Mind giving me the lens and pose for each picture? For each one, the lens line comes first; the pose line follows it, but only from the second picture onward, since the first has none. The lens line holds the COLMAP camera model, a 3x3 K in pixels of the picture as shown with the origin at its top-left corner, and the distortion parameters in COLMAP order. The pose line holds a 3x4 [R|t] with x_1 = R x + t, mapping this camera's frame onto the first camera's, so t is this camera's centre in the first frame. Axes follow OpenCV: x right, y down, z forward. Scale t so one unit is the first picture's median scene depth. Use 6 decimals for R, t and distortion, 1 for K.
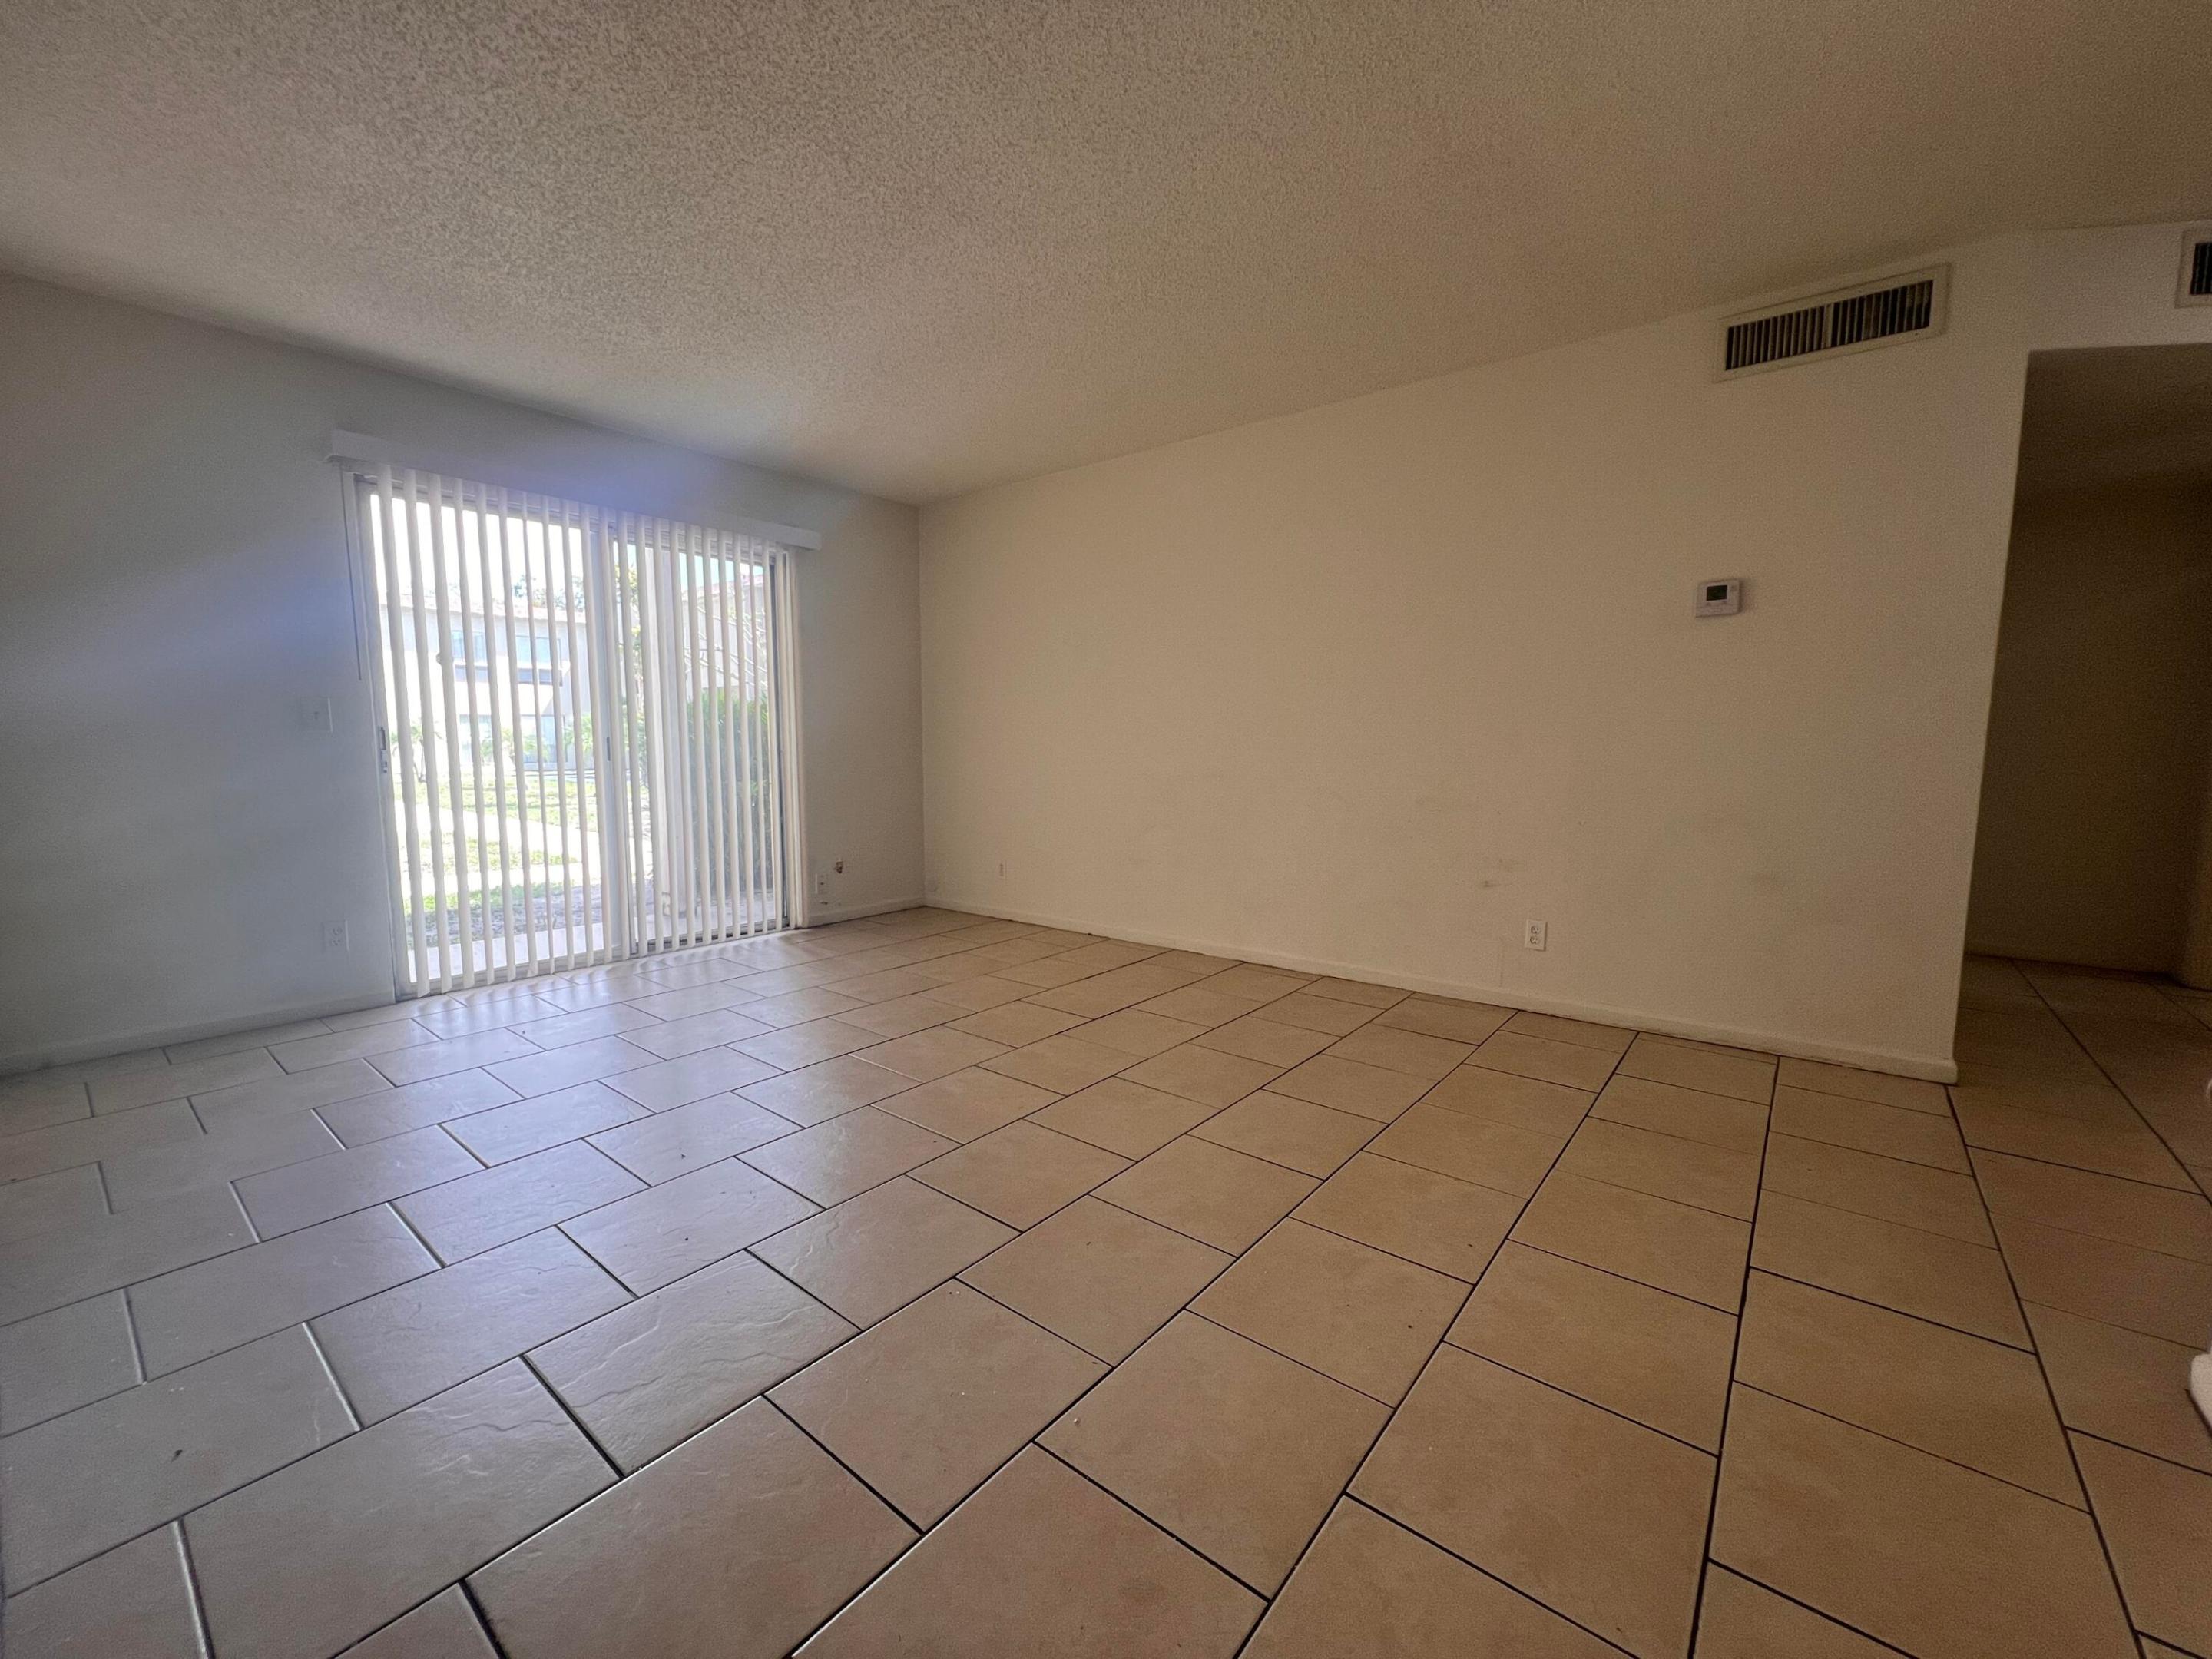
lens RADIAL K [[883.7, 0, 1102.8], [0, 883.7, 827.9], [0, 0, 1]] dist [-0.002461, -0.000246]
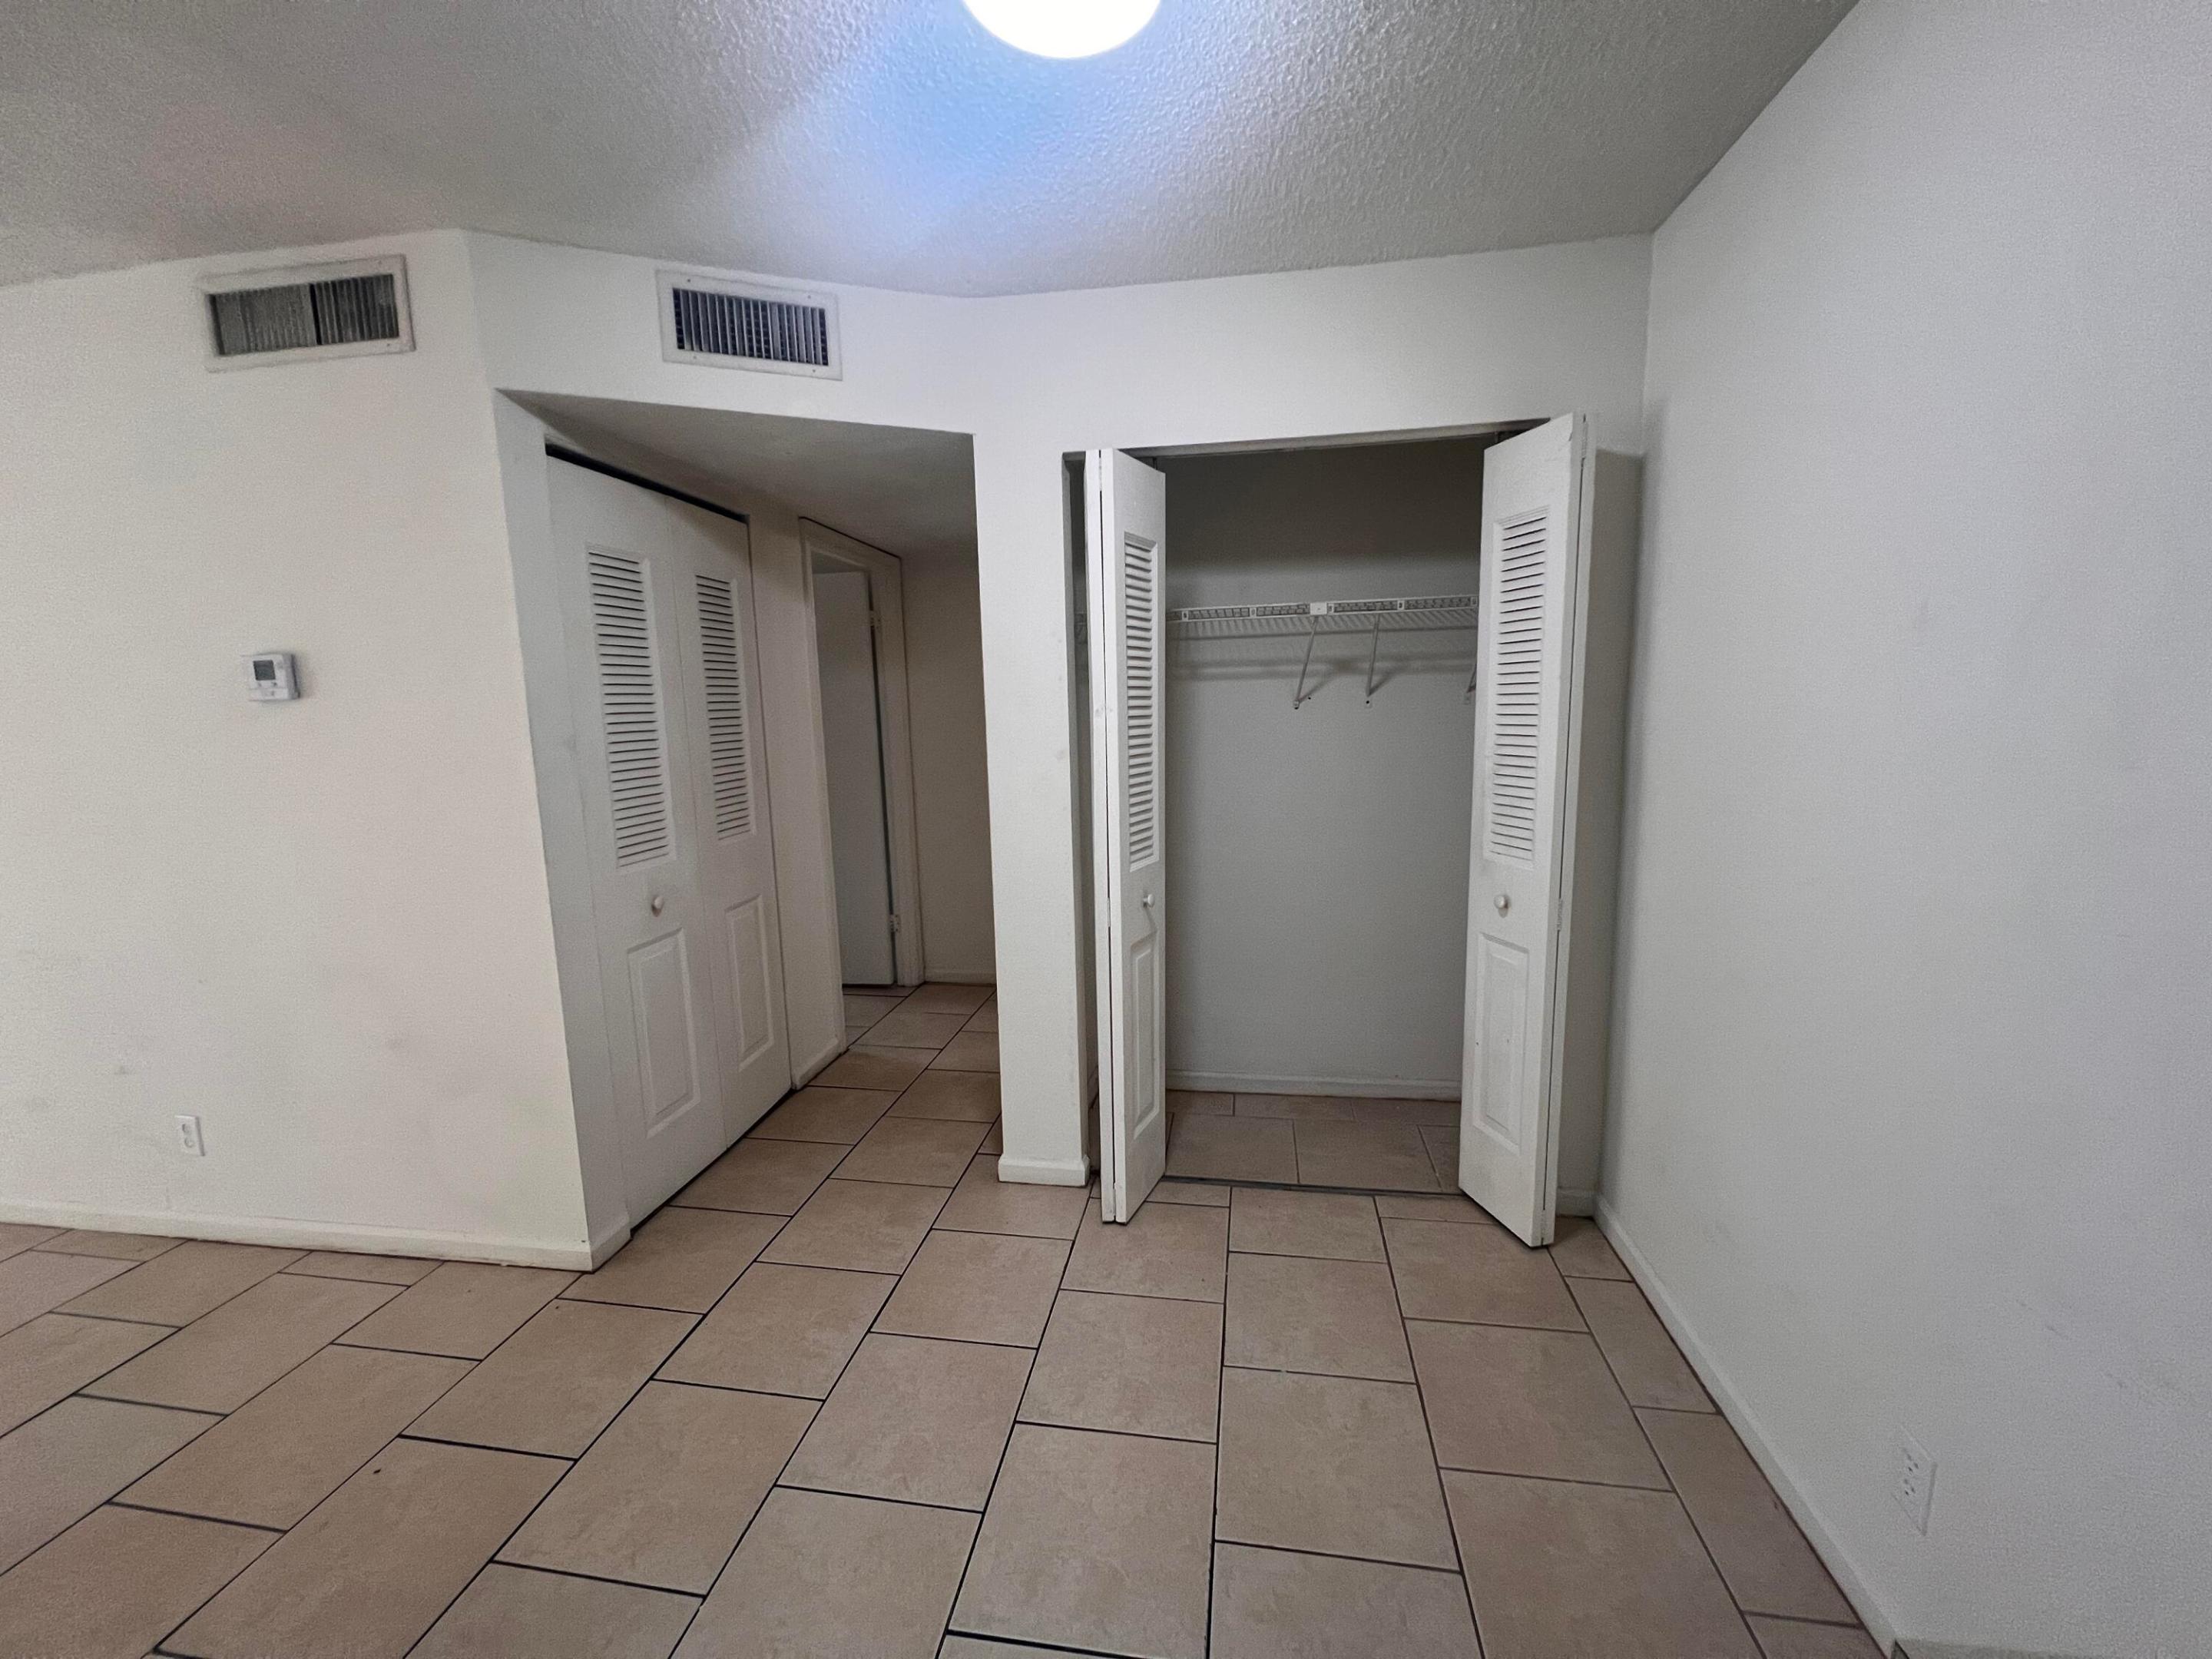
lens RADIAL K [[878.6, 0, 1110.0], [0, 878.6, 832.3], [0, 0, 1]] dist [-0.001708, 0.000149]
pose [[0.864596, -0.091025, 0.494153, 0.947542], [0.072644, 0.995766, 0.056323, -0.126563], [-0.497188, -0.012799, 0.867548, 0.028685]]
